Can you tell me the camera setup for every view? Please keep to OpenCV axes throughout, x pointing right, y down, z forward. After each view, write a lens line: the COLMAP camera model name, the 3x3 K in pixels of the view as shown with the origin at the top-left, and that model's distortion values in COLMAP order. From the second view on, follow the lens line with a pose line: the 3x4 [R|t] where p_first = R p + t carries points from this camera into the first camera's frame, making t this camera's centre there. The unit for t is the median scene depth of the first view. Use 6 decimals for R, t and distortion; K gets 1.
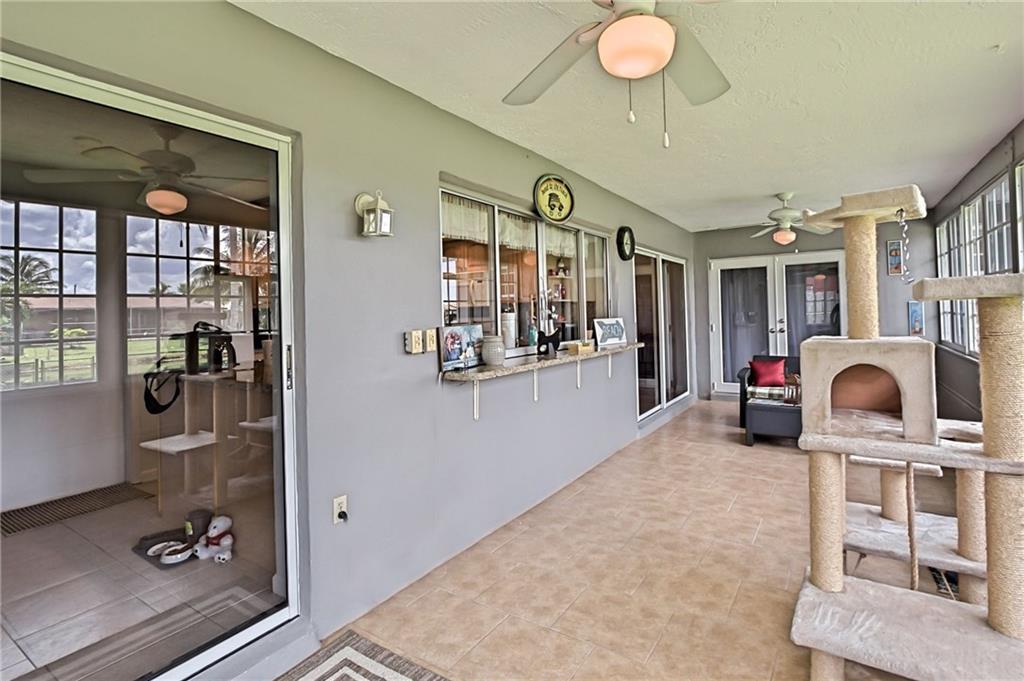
lens RADIAL K [[493.2, 0, 519.0], [0, 493.2, 306.7], [0, 0, 1]] dist [-0.017315, 0.000637]
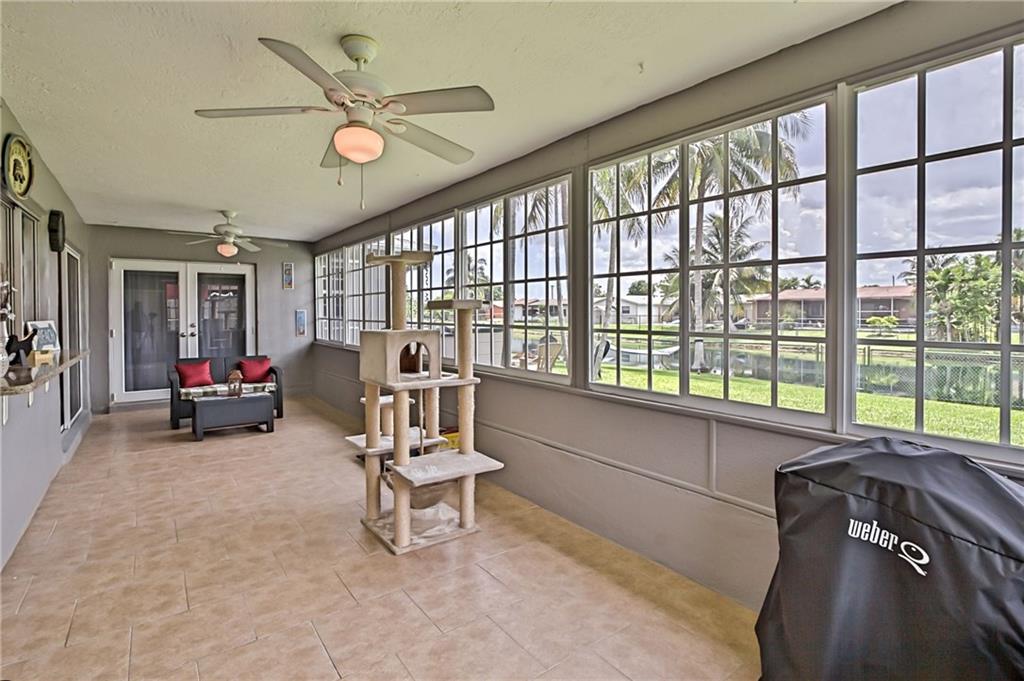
lens RADIAL K [[493.2, 0, 510.6], [0, 493.2, 317.3], [0, 0, 1]] dist [-0.017315, 0.000637]
pose [[0.348849, 0.013456, 0.937082, -0.441631], [-0.019364, 0.999787, -0.007147, 0.012971], [-0.936979, -0.015652, 0.349035, -0.006613]]
